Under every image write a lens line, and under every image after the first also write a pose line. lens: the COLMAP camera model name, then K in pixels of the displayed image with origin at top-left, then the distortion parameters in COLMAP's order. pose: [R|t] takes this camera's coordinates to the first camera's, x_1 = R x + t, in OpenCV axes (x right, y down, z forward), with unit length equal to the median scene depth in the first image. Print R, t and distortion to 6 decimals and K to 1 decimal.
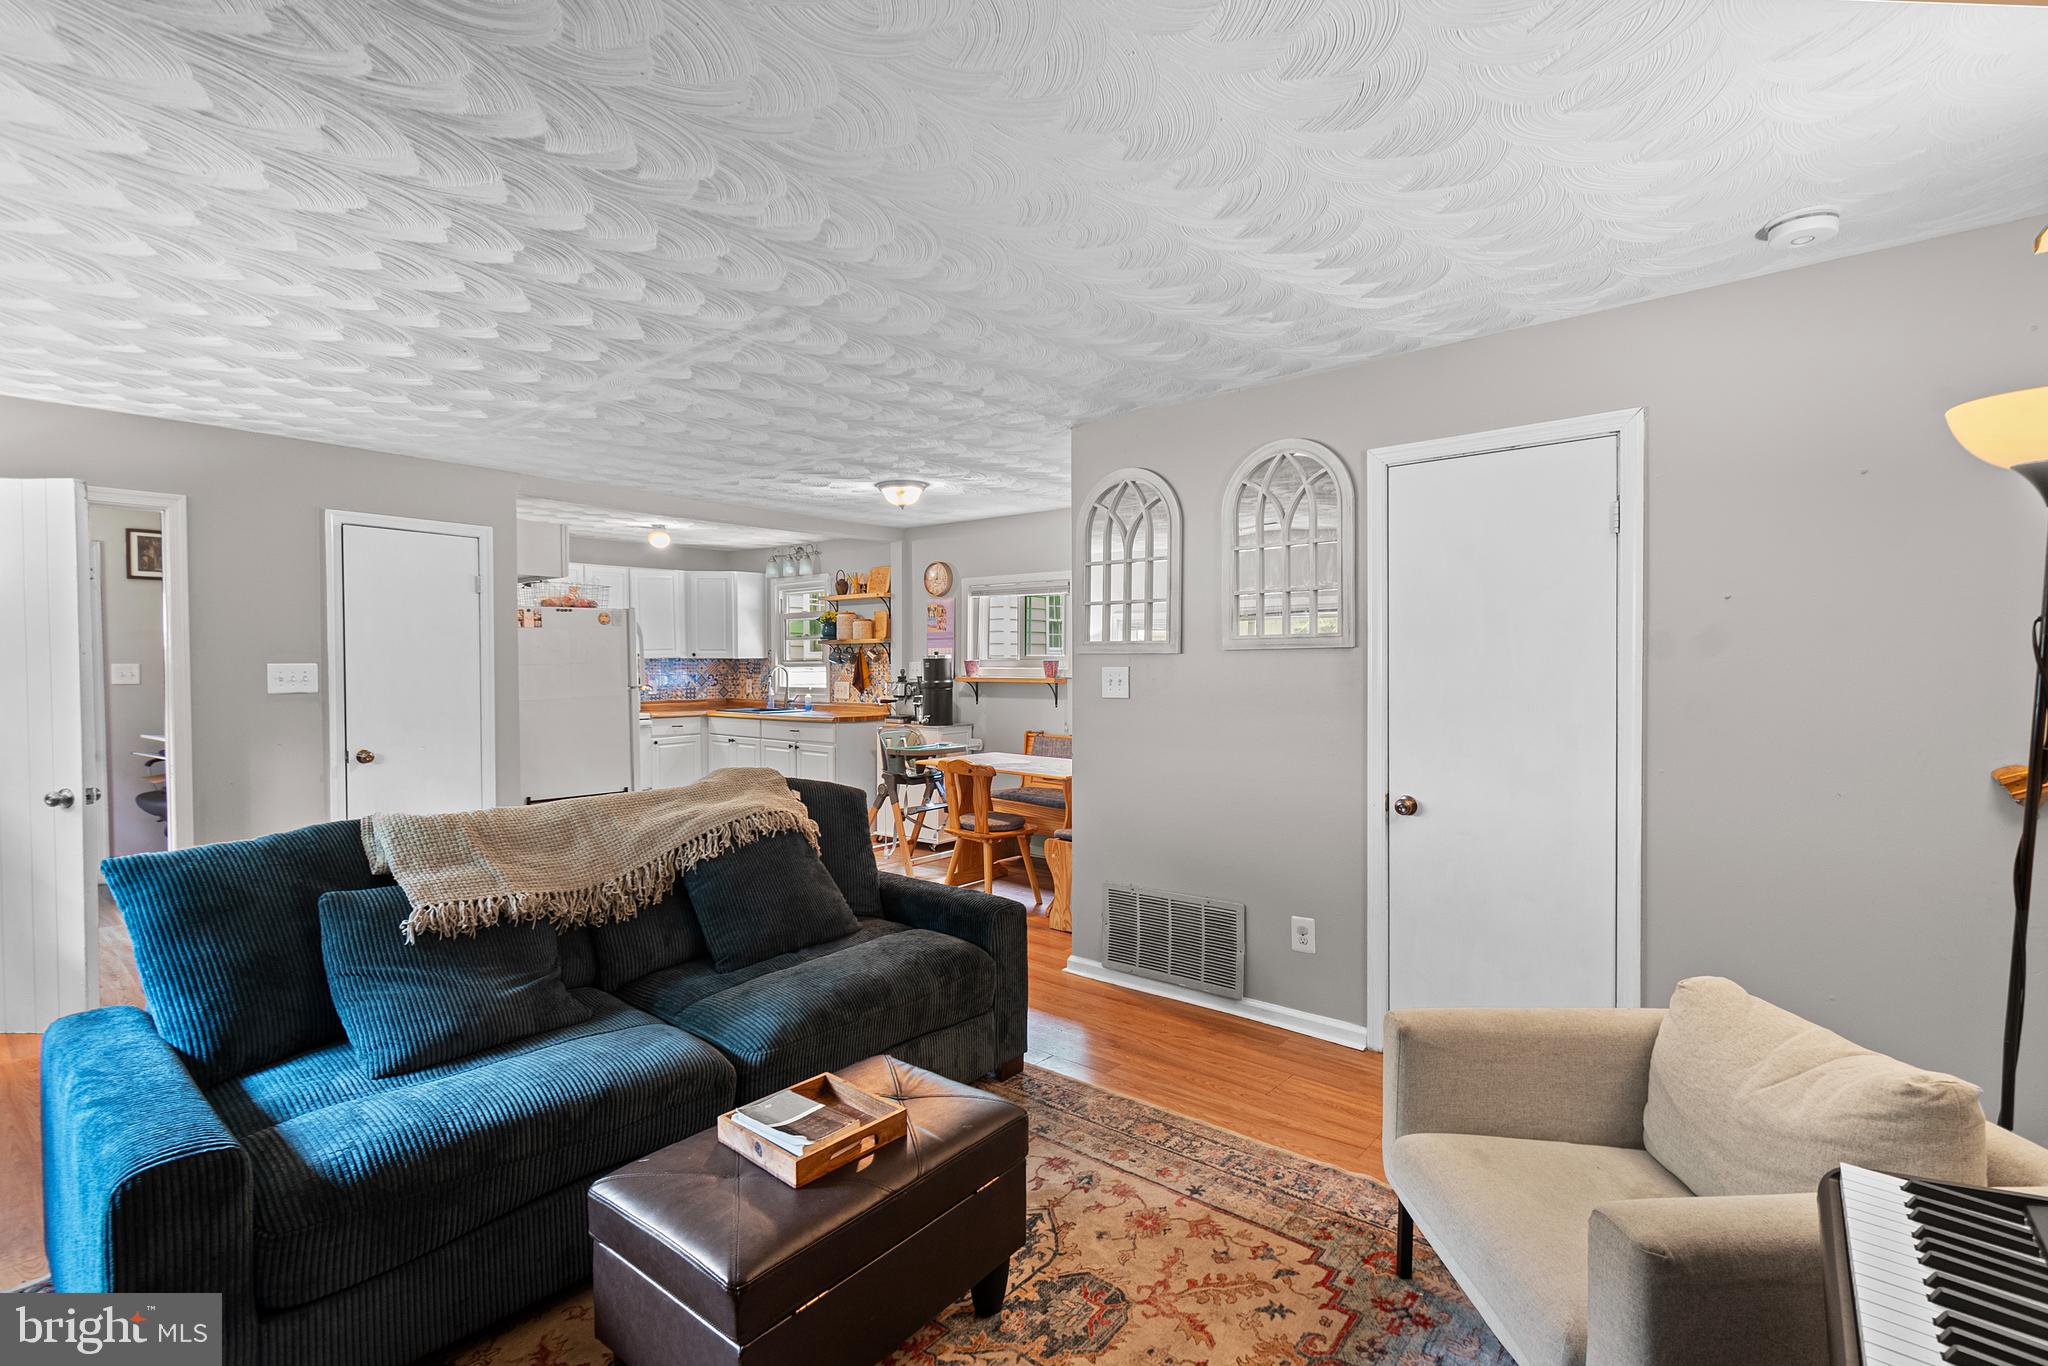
lens RADIAL K [[916.9, 0, 1027.5], [0, 916.9, 681.3], [0, 0, 1]] dist [0.003879, -0.001948]
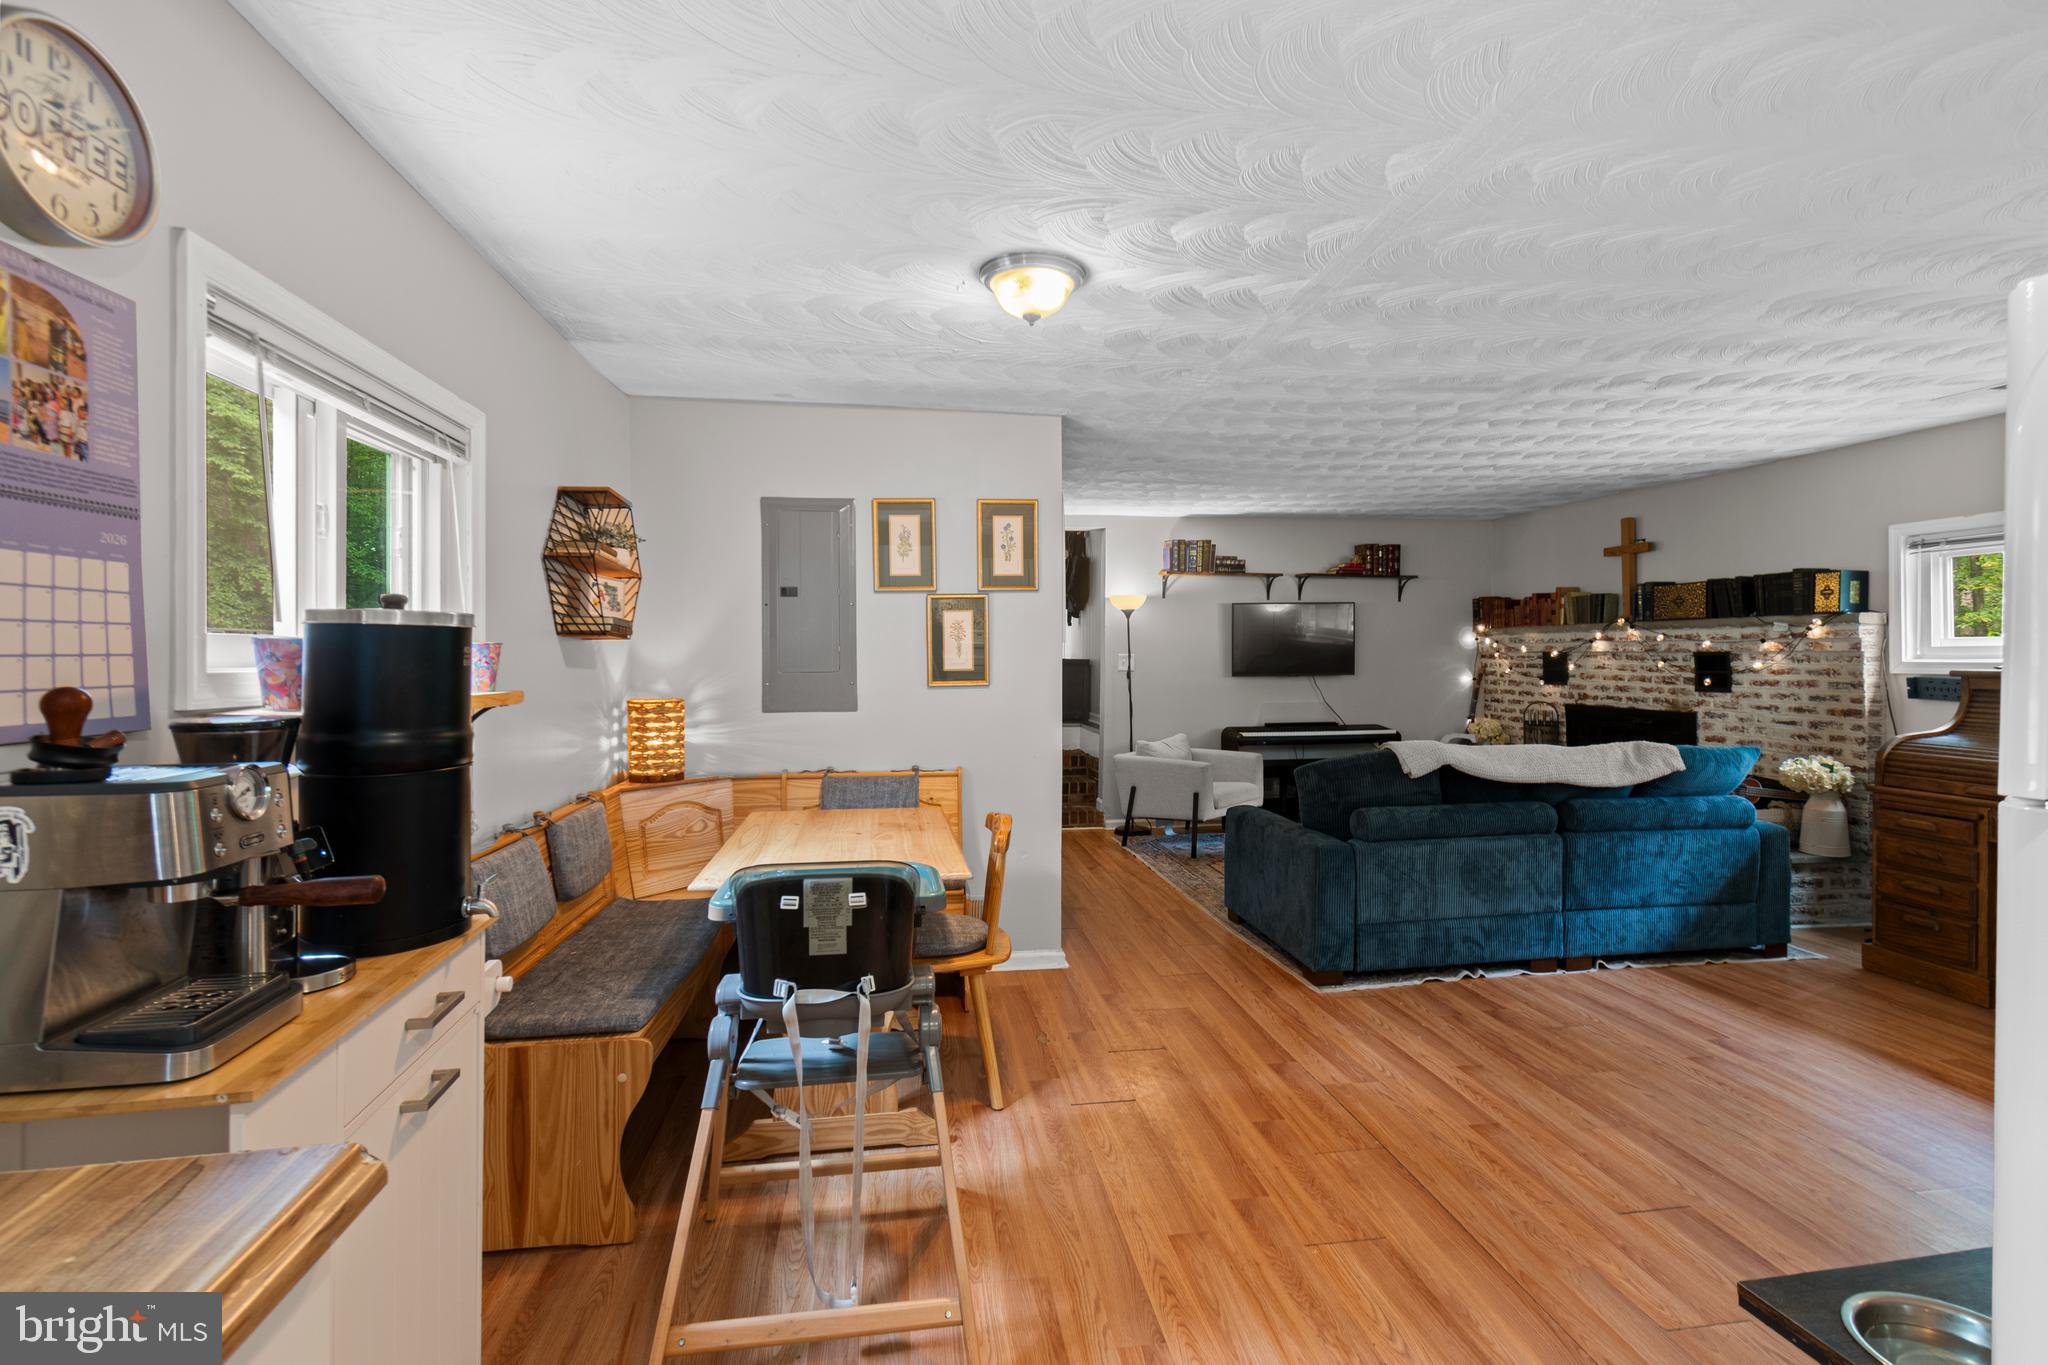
lens RADIAL K [[916.9, 0, 1014.7], [0, 916.9, 650.2], [0, 0, 1]] dist [0.003879, -0.001948]
pose [[-0.733514, 0.005912, 0.679649, -0.328170], [0.016636, 0.999819, 0.009257, -0.017318], [-0.679471, 0.018096, -0.733479, 0.985999]]
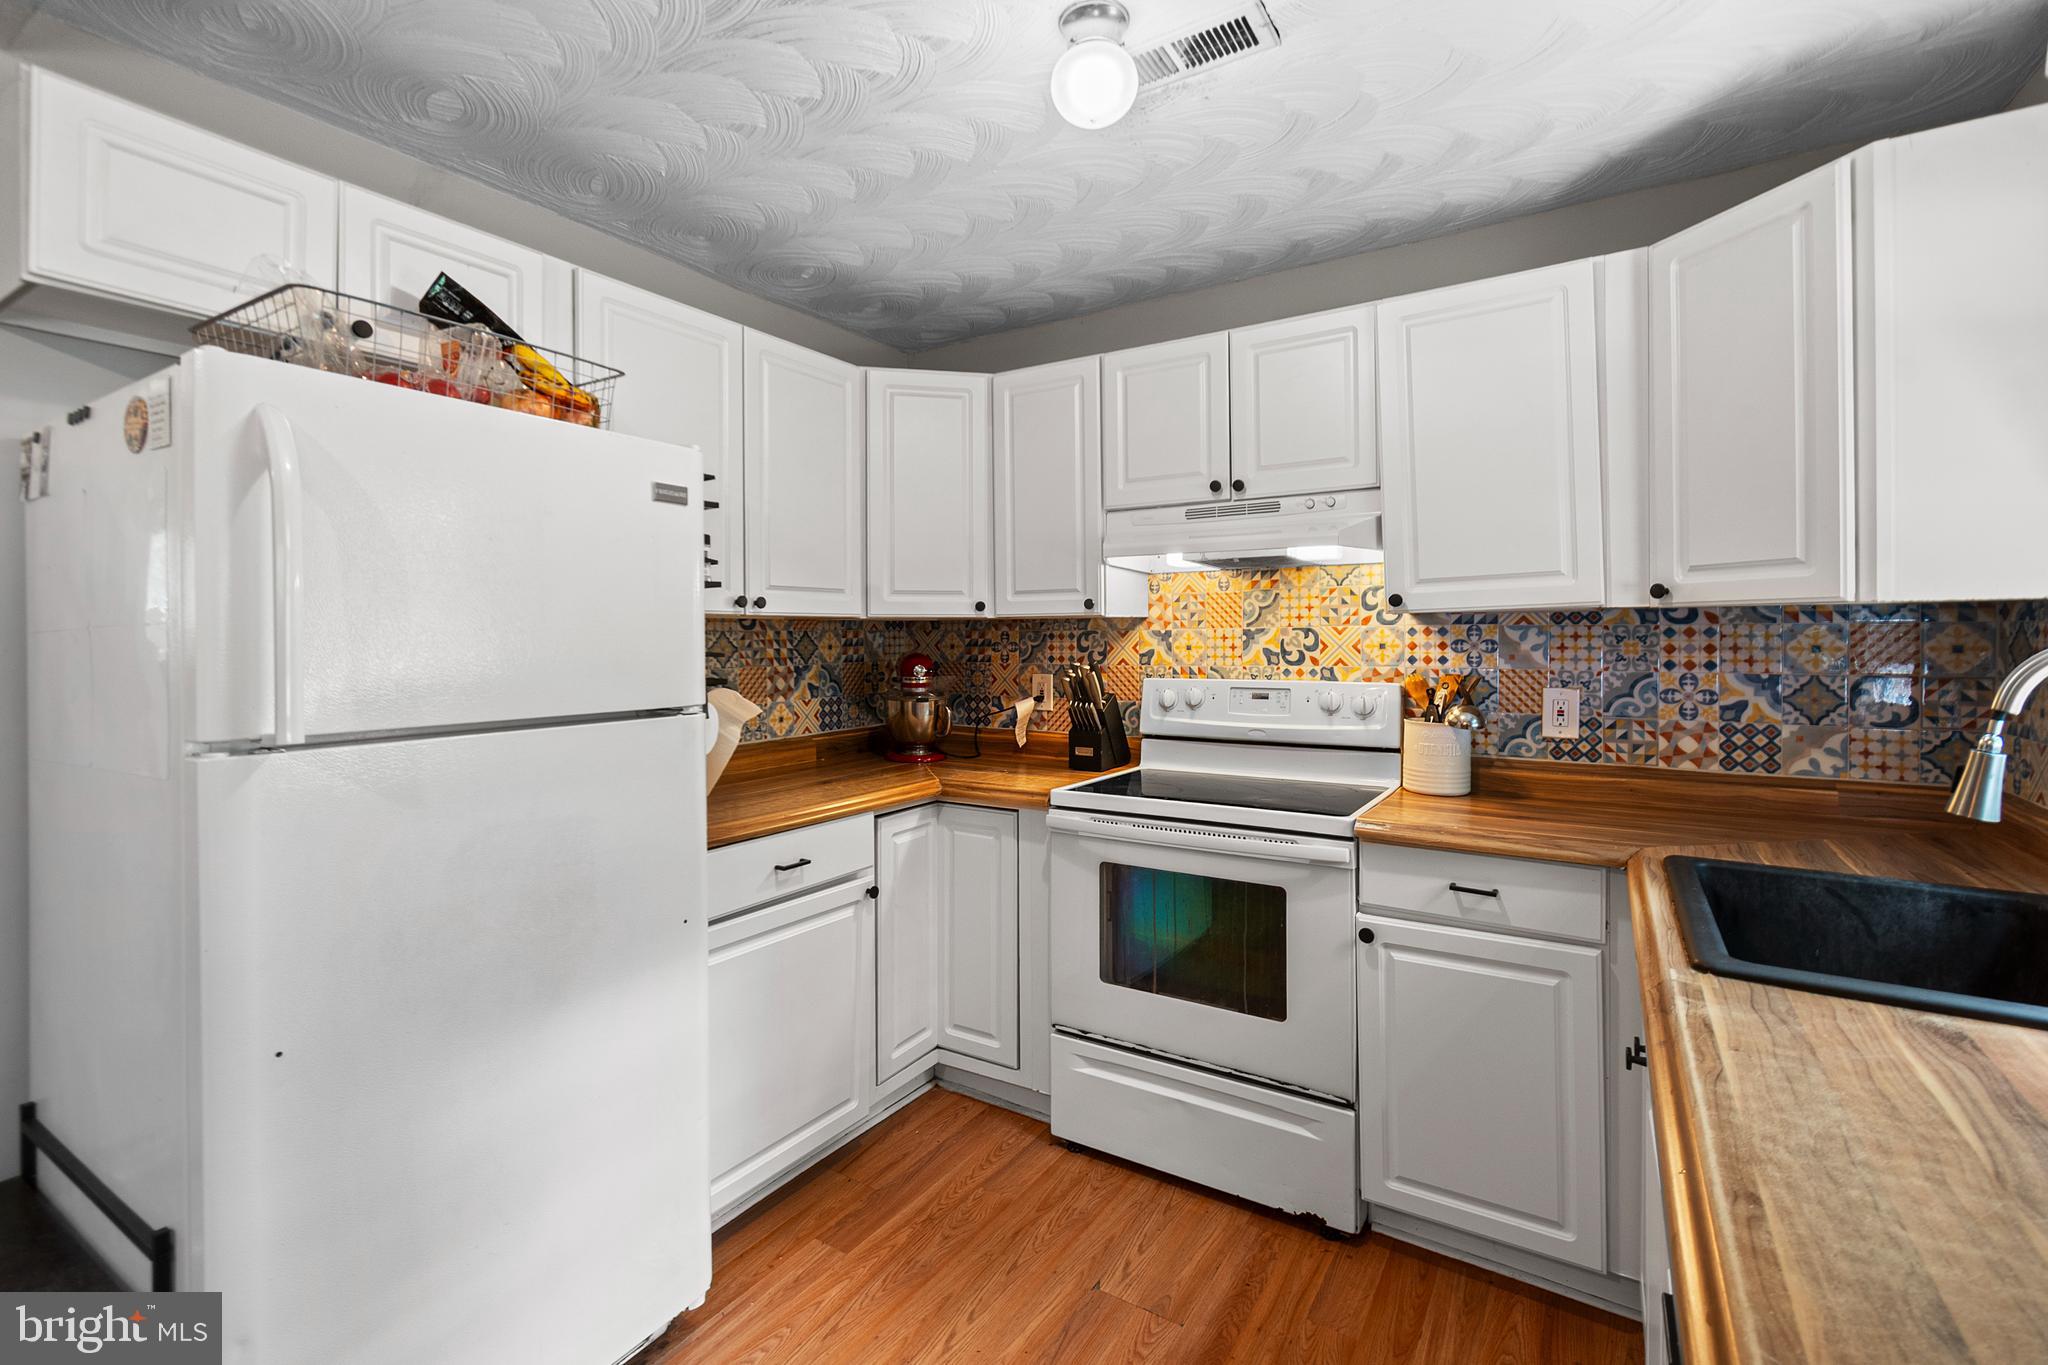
lens RADIAL K [[916.9, 0, 1026.4], [0, 916.9, 636.6], [0, 0, 1]] dist [0.003879, -0.001948]
pose [[0.110556, 0.005764, -0.993853, -0.167447], [-0.020740, 0.999779, 0.003491, -0.016986], [0.993653, 0.020226, 0.110651, 0.920285]]
